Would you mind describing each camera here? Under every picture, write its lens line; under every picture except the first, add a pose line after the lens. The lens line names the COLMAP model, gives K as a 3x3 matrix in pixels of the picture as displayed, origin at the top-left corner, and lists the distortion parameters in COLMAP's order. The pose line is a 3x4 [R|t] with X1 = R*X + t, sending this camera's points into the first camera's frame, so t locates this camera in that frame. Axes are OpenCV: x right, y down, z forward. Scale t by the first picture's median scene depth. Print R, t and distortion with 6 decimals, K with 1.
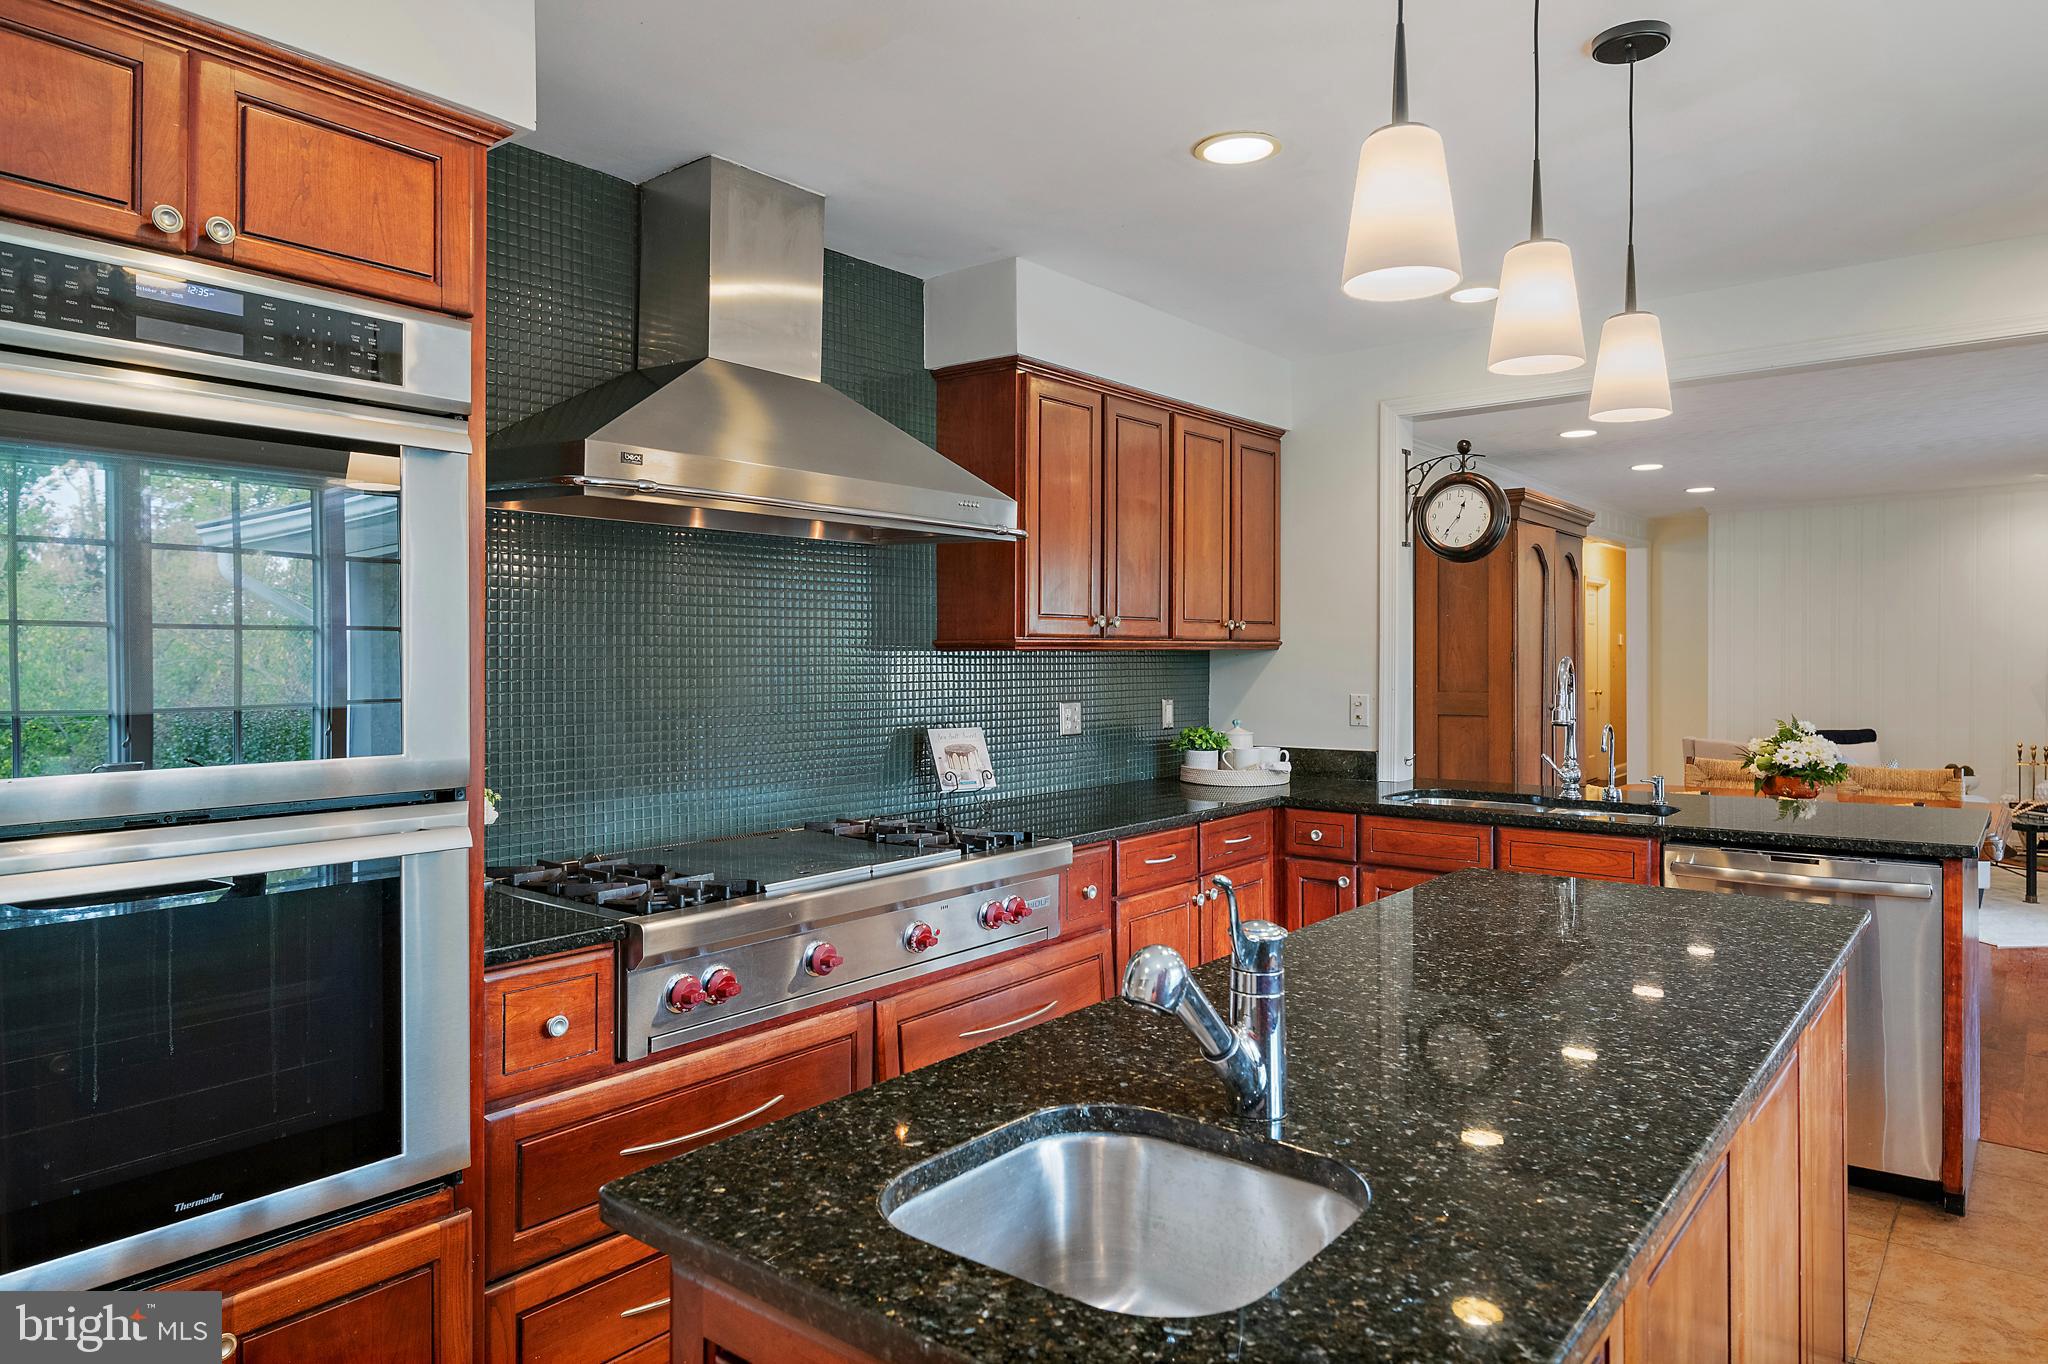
lens RADIAL K [[1256.5, 0, 1029.0], [0, 1256.5, 669.9], [0, 0, 1]] dist [0.006743, 0.000176]
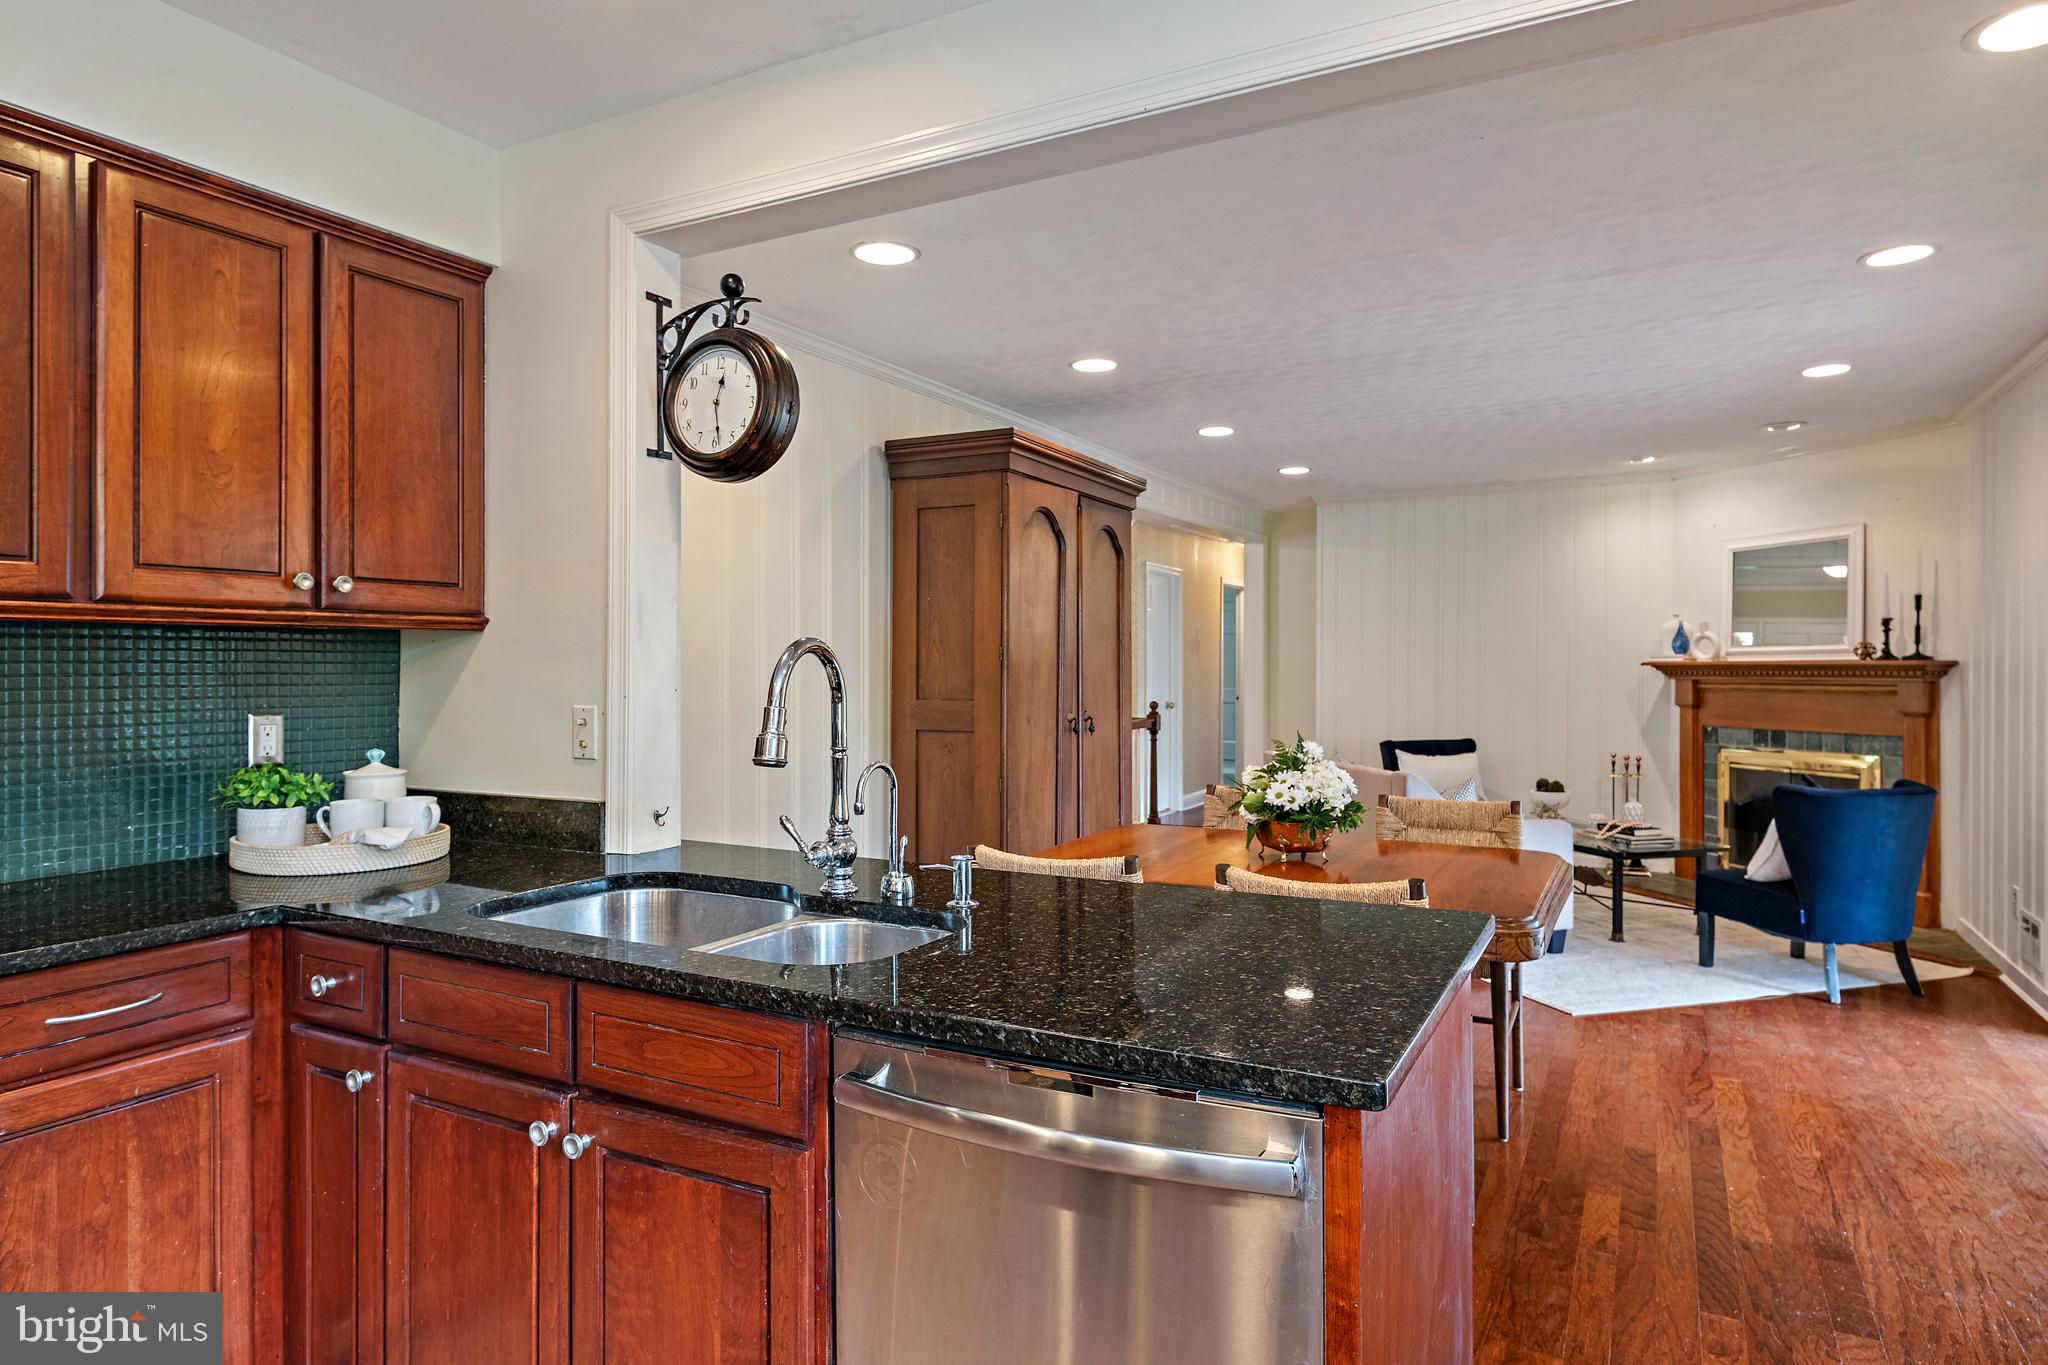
lens RADIAL K [[1182.6, 0, 1025.8], [0, 1182.6, 663.7], [0, 0, 1]] dist [-0.001093, -0.000423]
pose [[0.982436, 0.003433, 0.186570, 0.373280], [-0.001182, 0.999925, -0.012173, 0.006553], [-0.186597, 0.011738, 0.982366, 0.424448]]
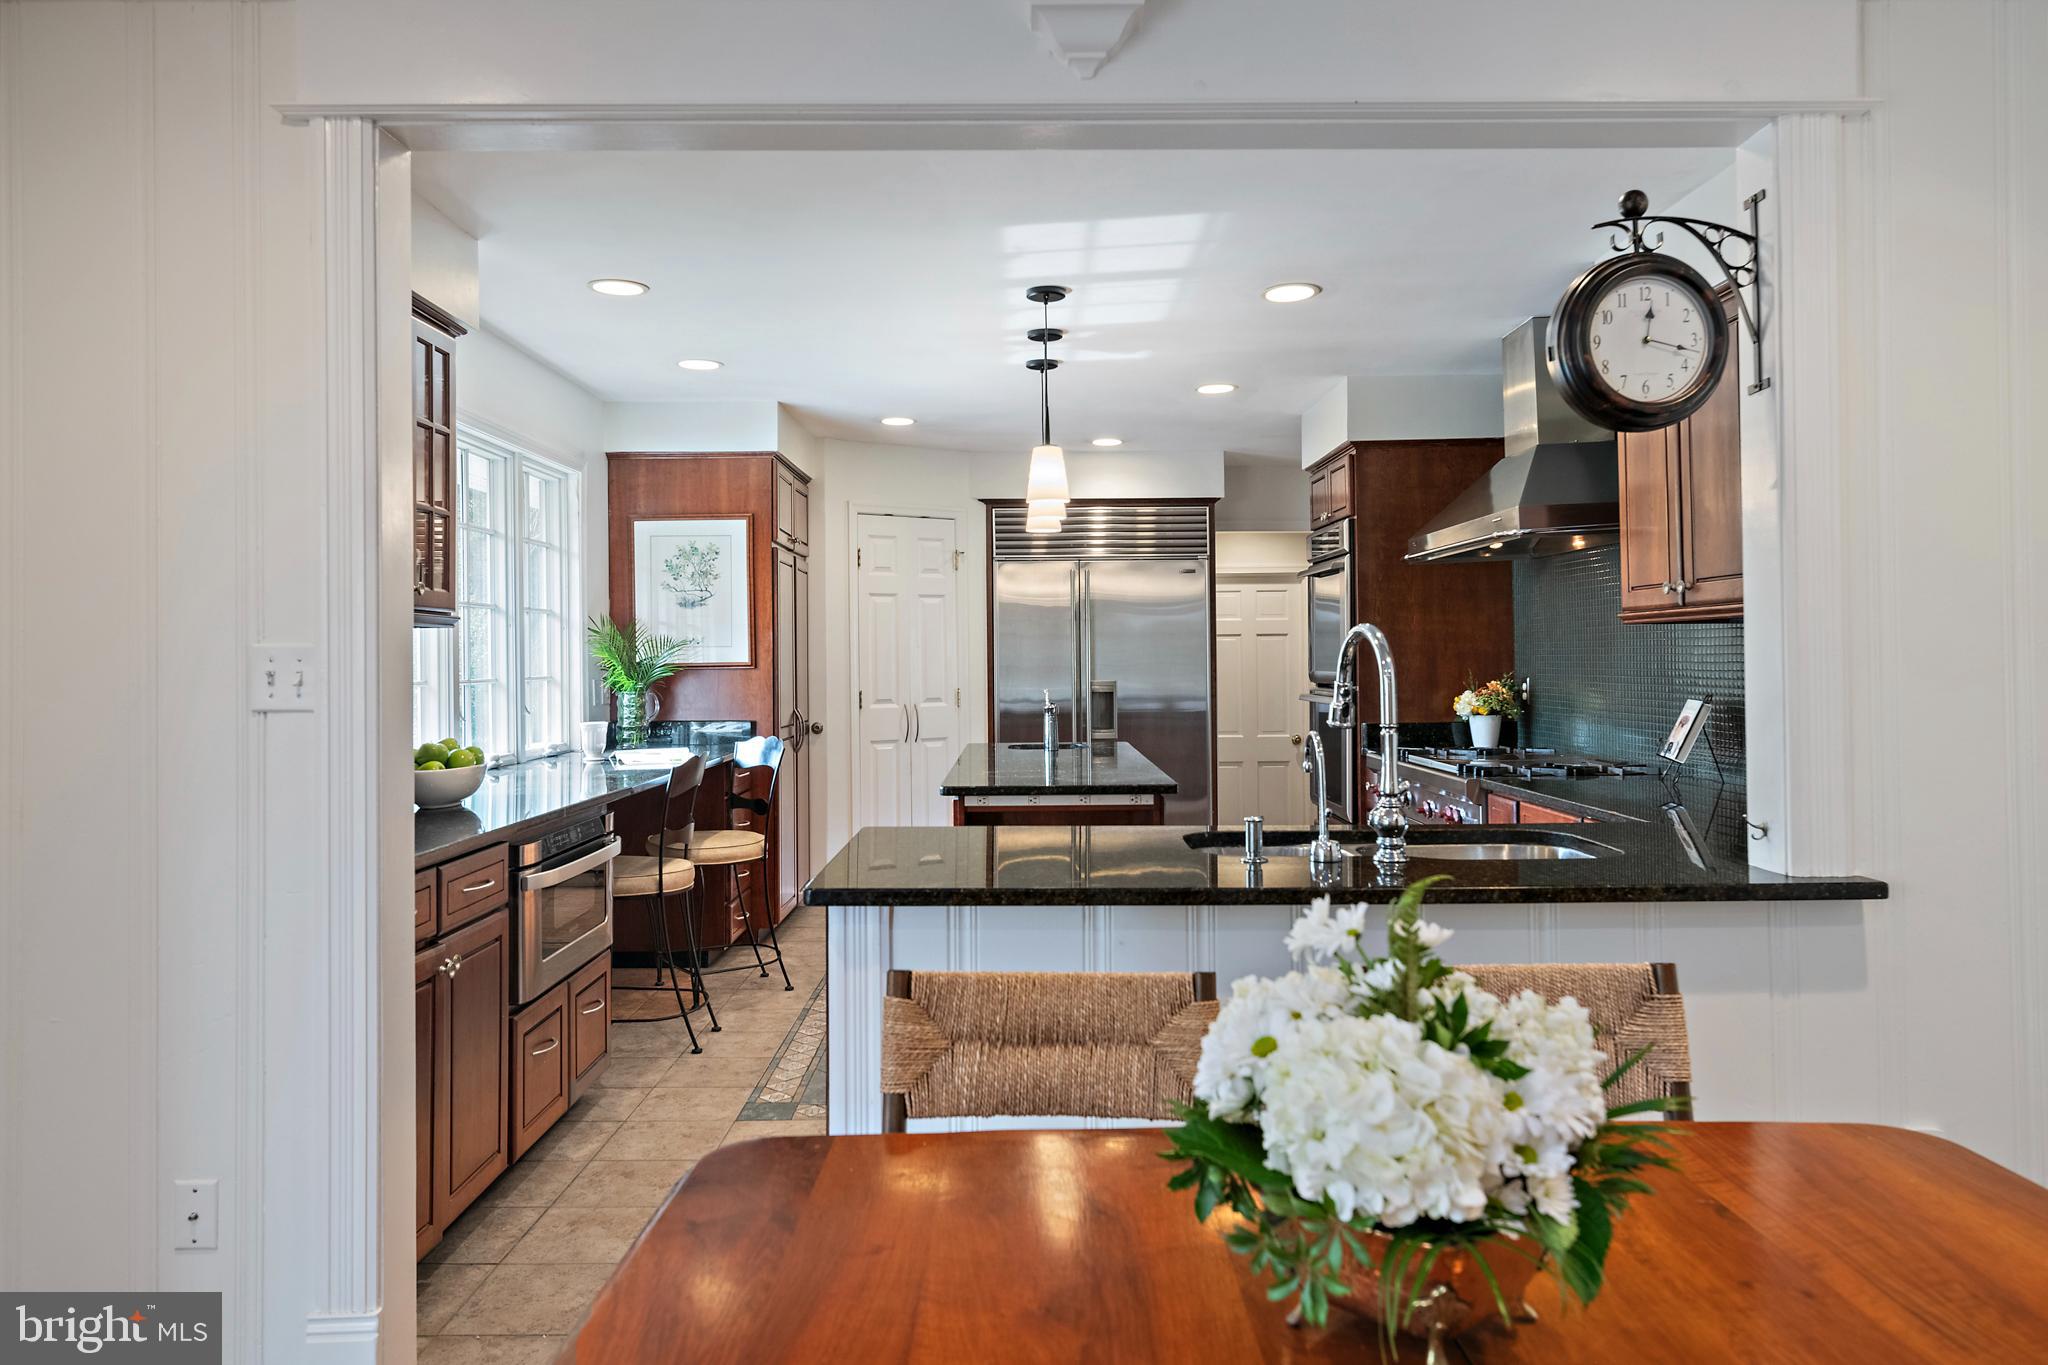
lens RADIAL K [[1384.4, 0, 1029.1], [0, 1384.4, 641.4], [0, 0, 1]] dist [0.012712, 0.000229]
pose [[-0.773716, 0.001911, -0.633529, 0.878839], [0.004350, 0.999988, -0.002296, -0.000234], [0.633517, -0.004532, -0.773715, 1.260490]]
